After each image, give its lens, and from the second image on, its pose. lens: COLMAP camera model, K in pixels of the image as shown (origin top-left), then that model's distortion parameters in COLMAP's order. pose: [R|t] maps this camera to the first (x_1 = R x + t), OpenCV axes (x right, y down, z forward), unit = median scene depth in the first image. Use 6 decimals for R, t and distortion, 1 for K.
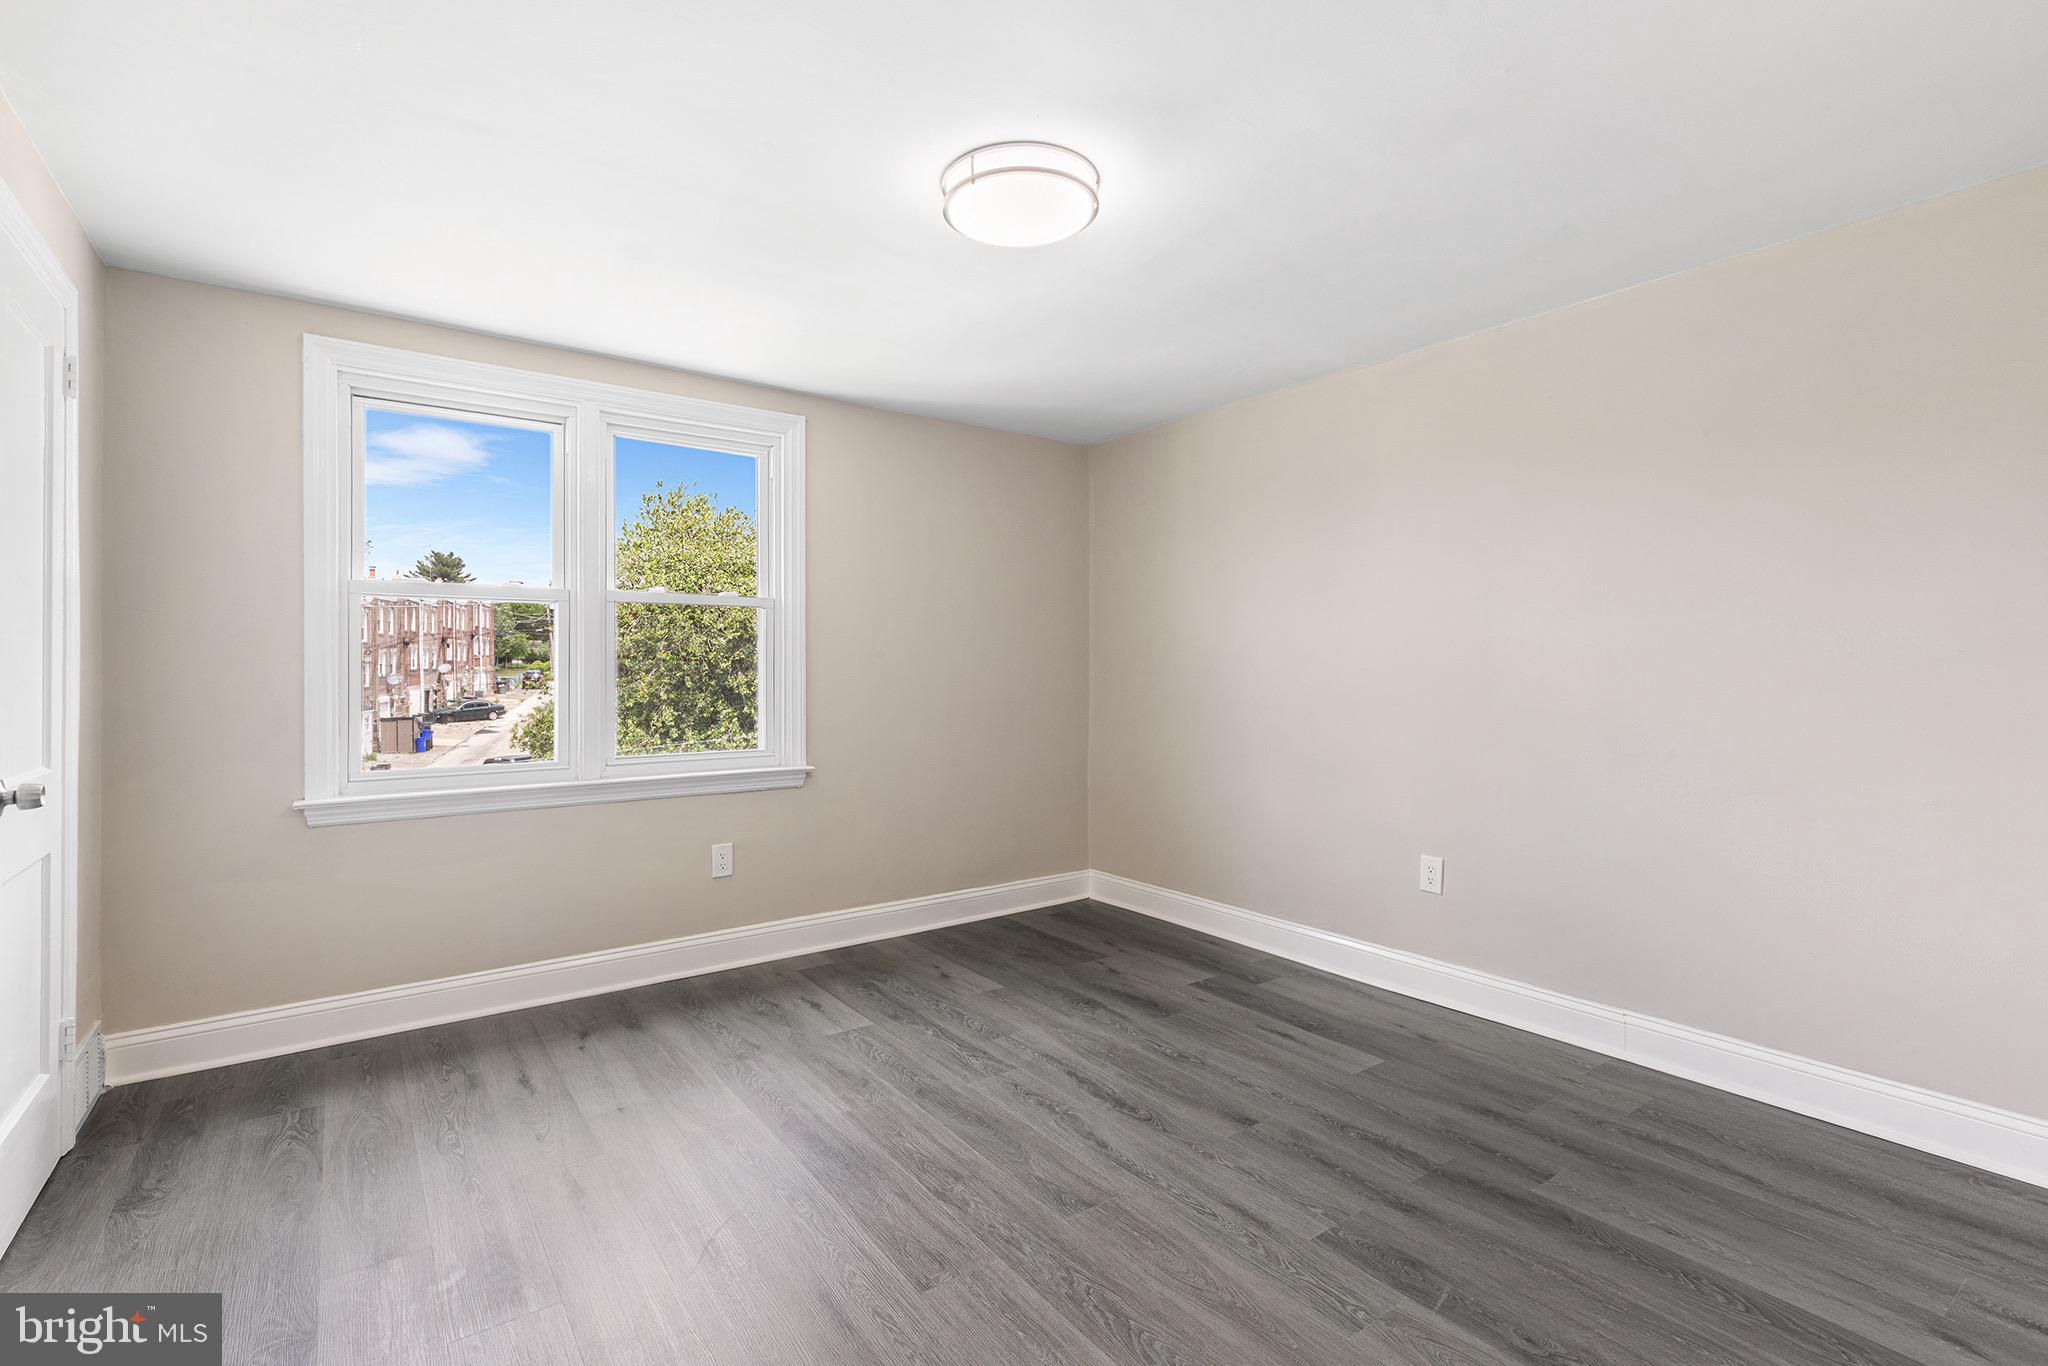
lens RADIAL K [[933.3, 0, 1017.9], [0, 933.3, 679.0], [0, 0, 1]] dist [-0.000399, 0.000115]
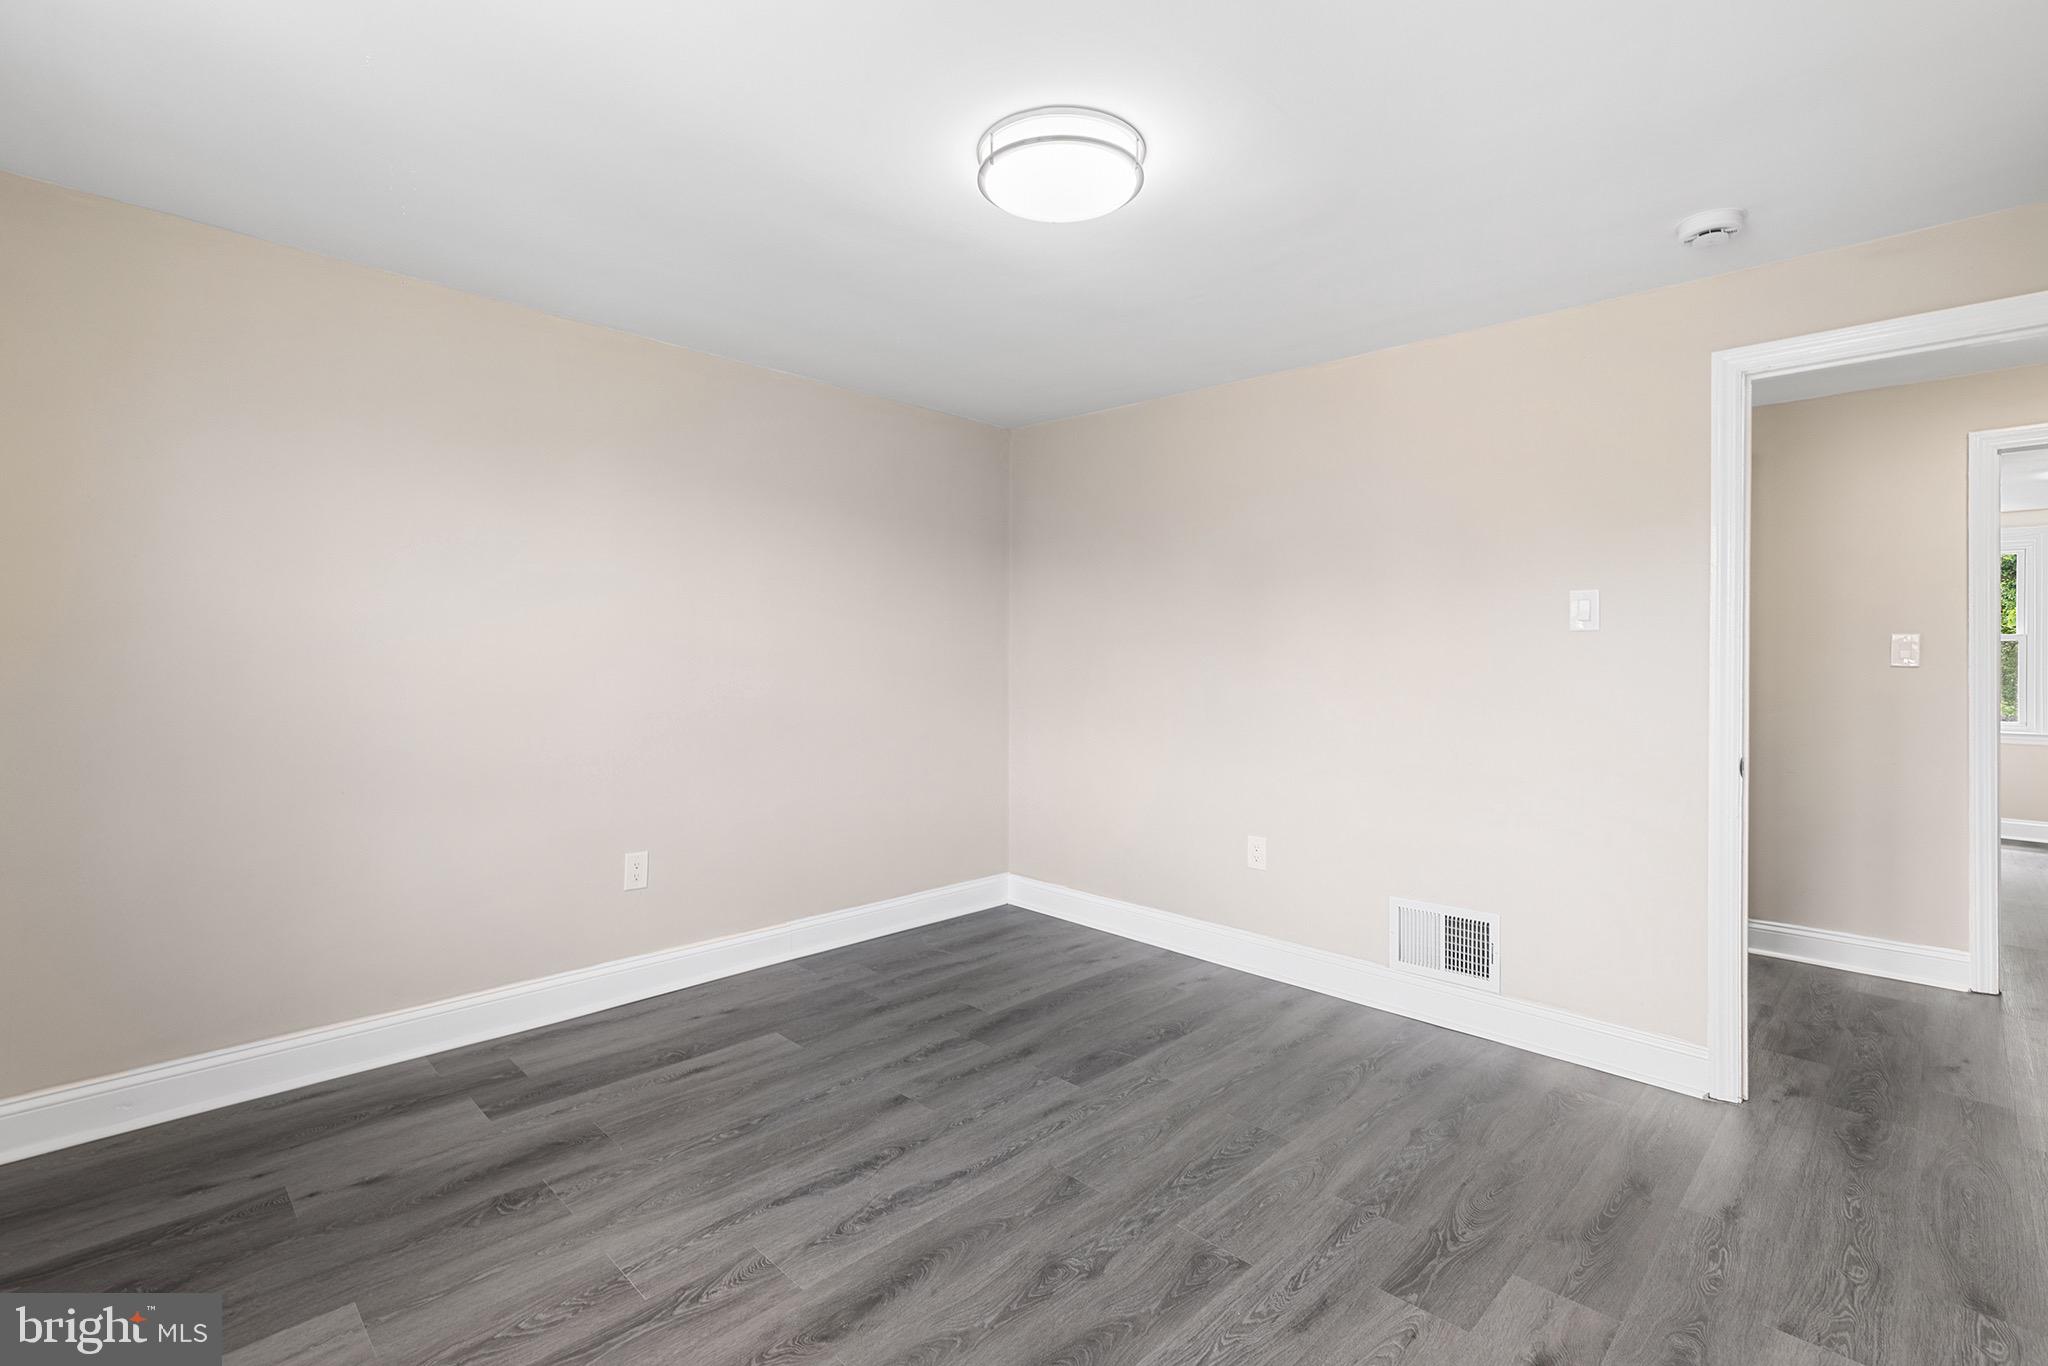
lens RADIAL K [[933.3, 0, 1017.9], [0, 933.3, 679.0], [0, 0, 1]] dist [-0.000399, 0.000115]
pose [[-0.158996, -0.023313, 0.987004, -0.688624], [0.007043, 0.999669, 0.024747, -0.012327], [-0.987254, 0.010886, -0.158779, 0.910567]]
